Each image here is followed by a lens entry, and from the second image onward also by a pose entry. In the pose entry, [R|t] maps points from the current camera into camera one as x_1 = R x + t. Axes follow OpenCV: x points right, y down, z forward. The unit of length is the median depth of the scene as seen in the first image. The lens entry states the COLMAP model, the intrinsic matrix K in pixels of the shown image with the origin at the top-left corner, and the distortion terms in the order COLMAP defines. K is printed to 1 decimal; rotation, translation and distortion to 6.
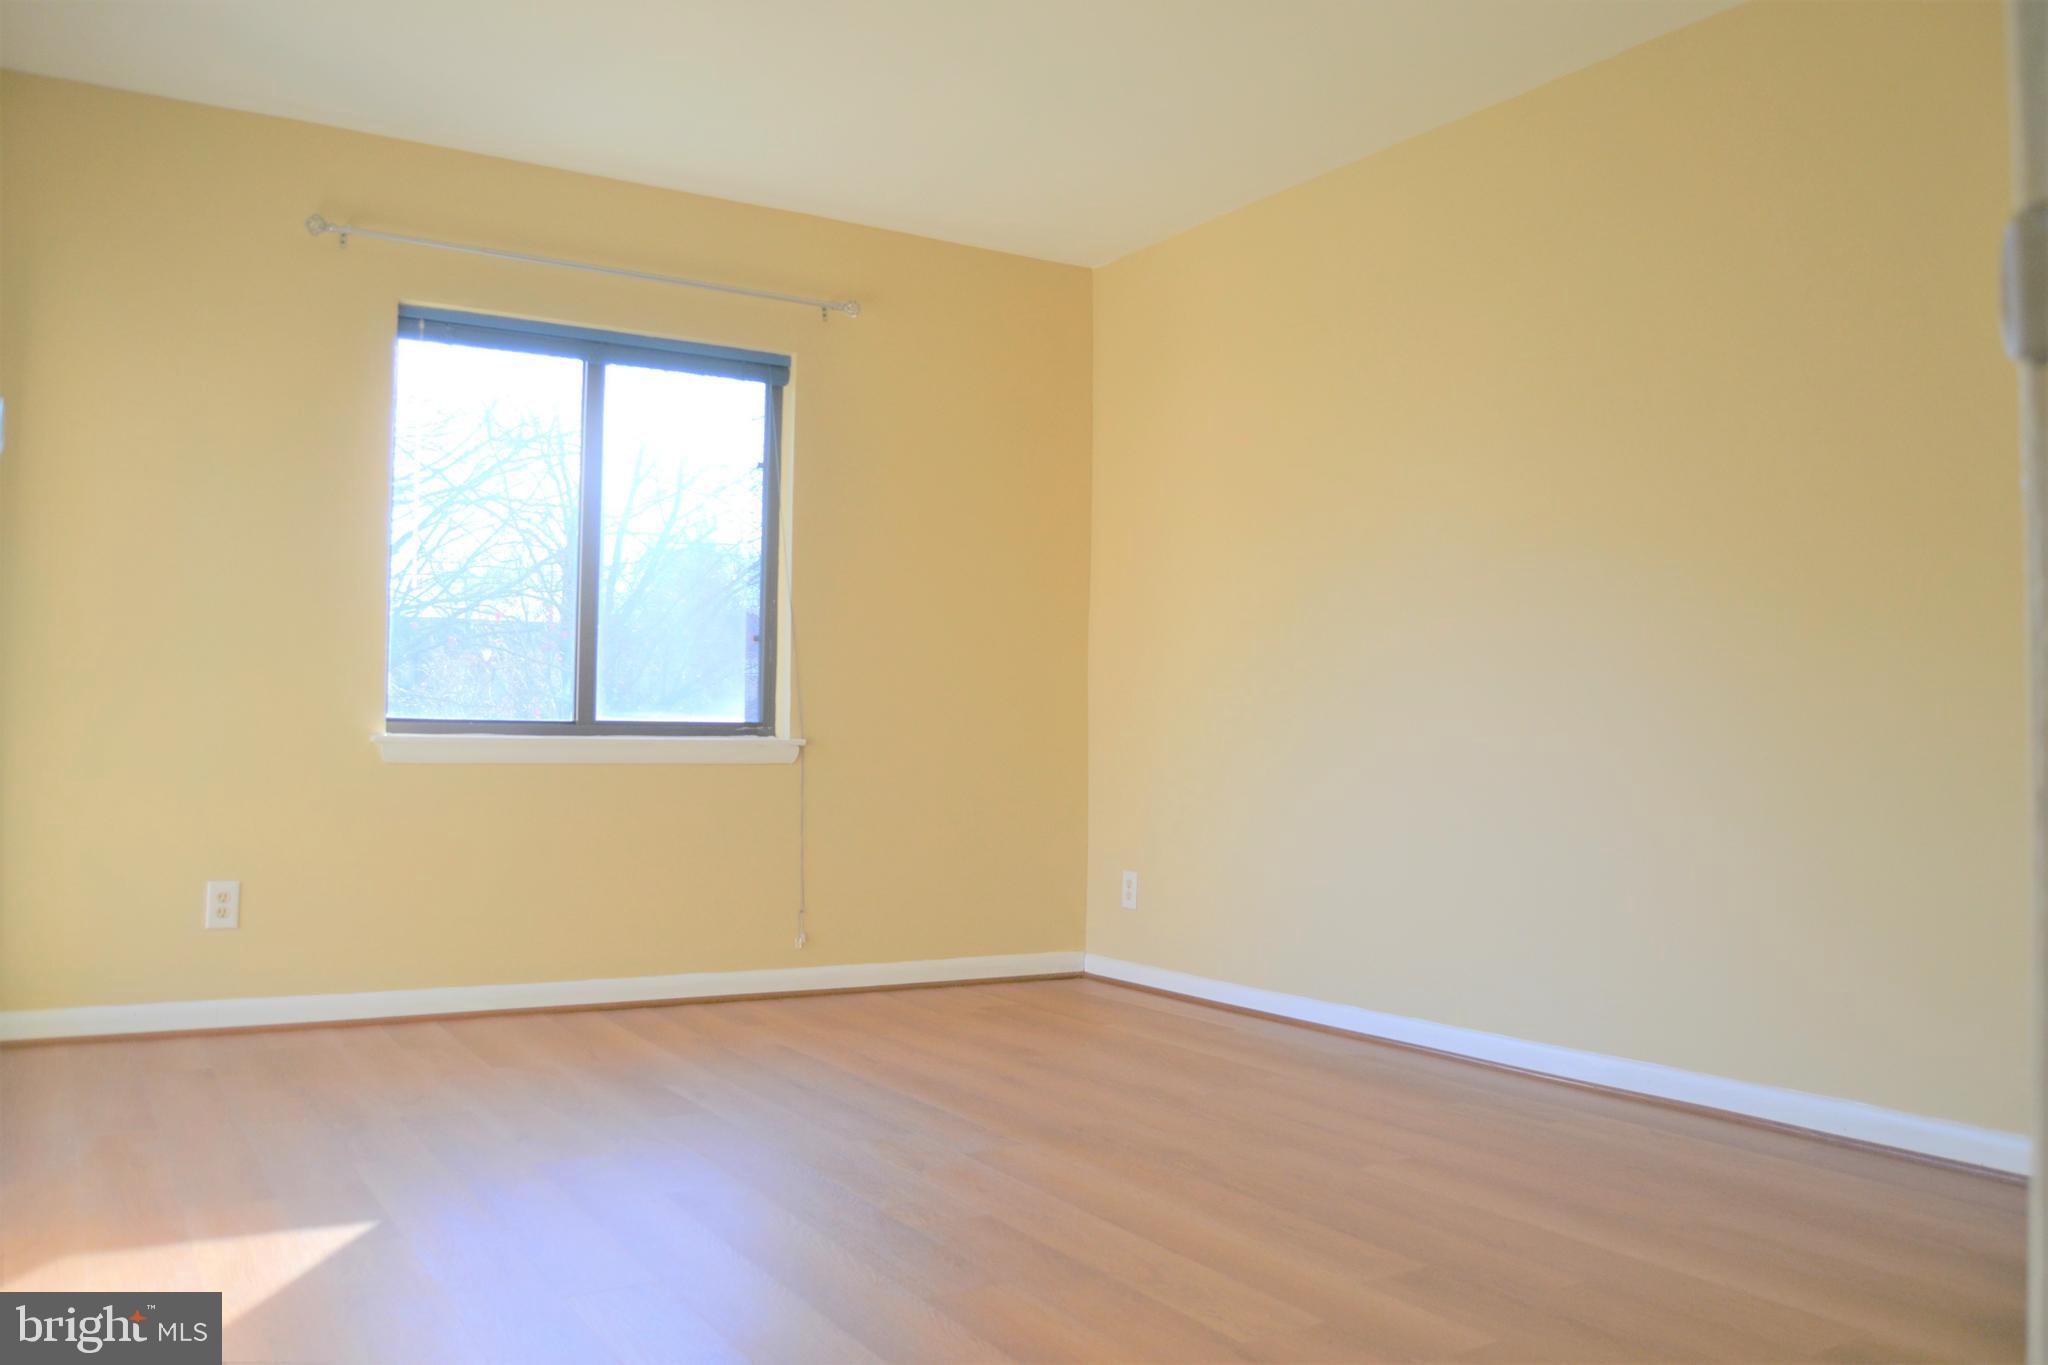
lens RADIAL K [[1611.2, 0, 1029.2], [0, 1611.2, 678.3], [0, 0, 1]] dist [-0.105850, 0.044647]
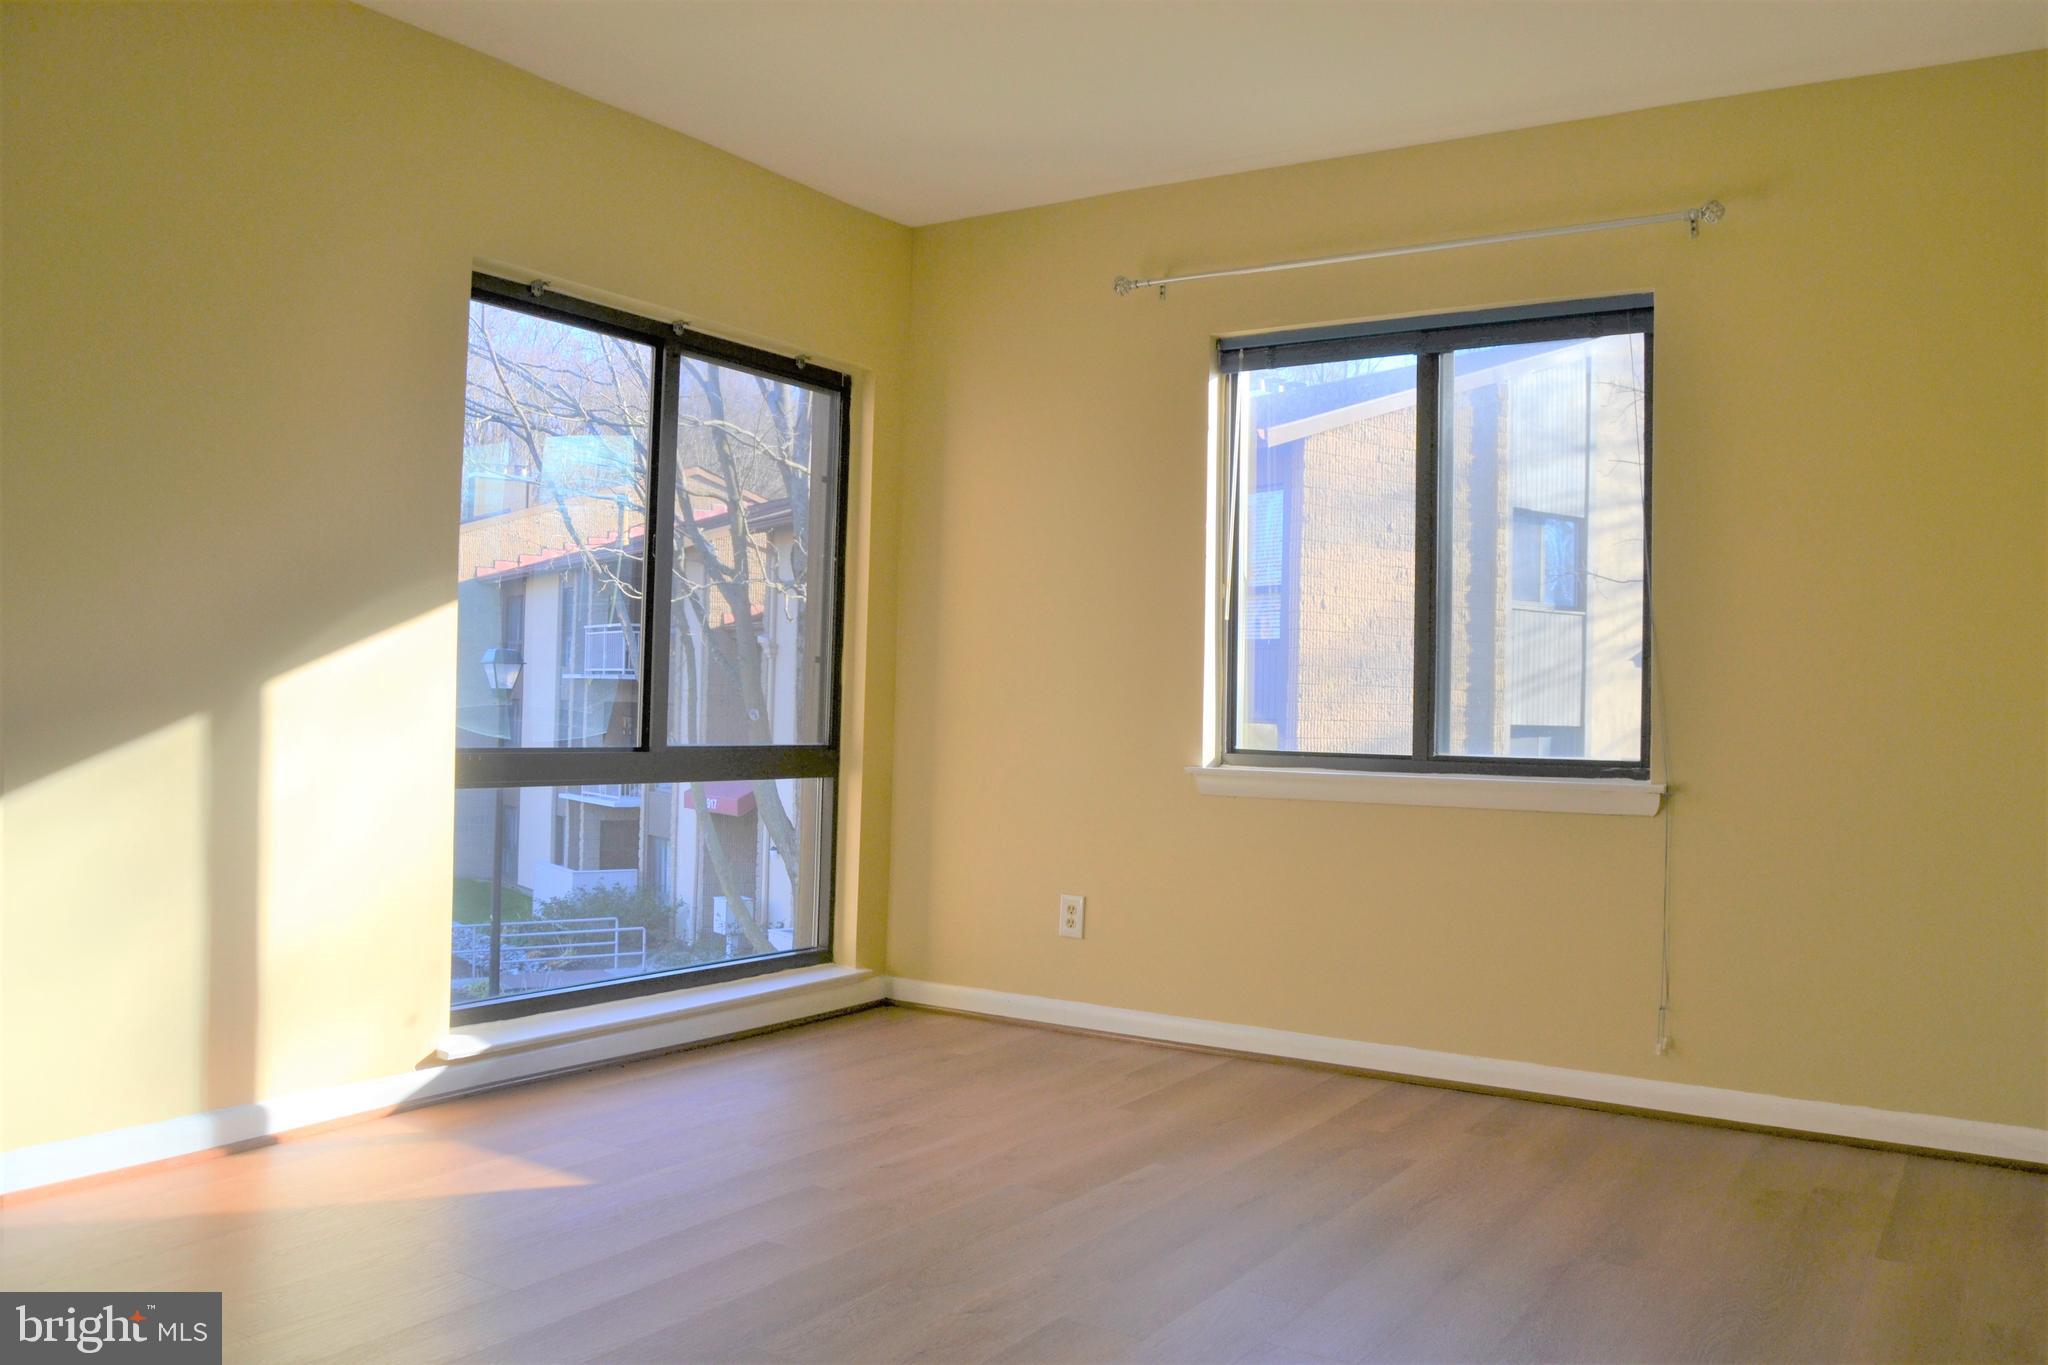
lens RADIAL K [[1611.2, 0, 1029.2], [0, 1611.2, 678.3], [0, 0, 1]] dist [-0.105850, 0.044647]
pose [[0.418892, -0.029171, -0.907567, 0.443241], [0.007919, 0.999563, -0.028473, 0.007260], [0.908002, 0.004740, 0.418940, 0.429611]]
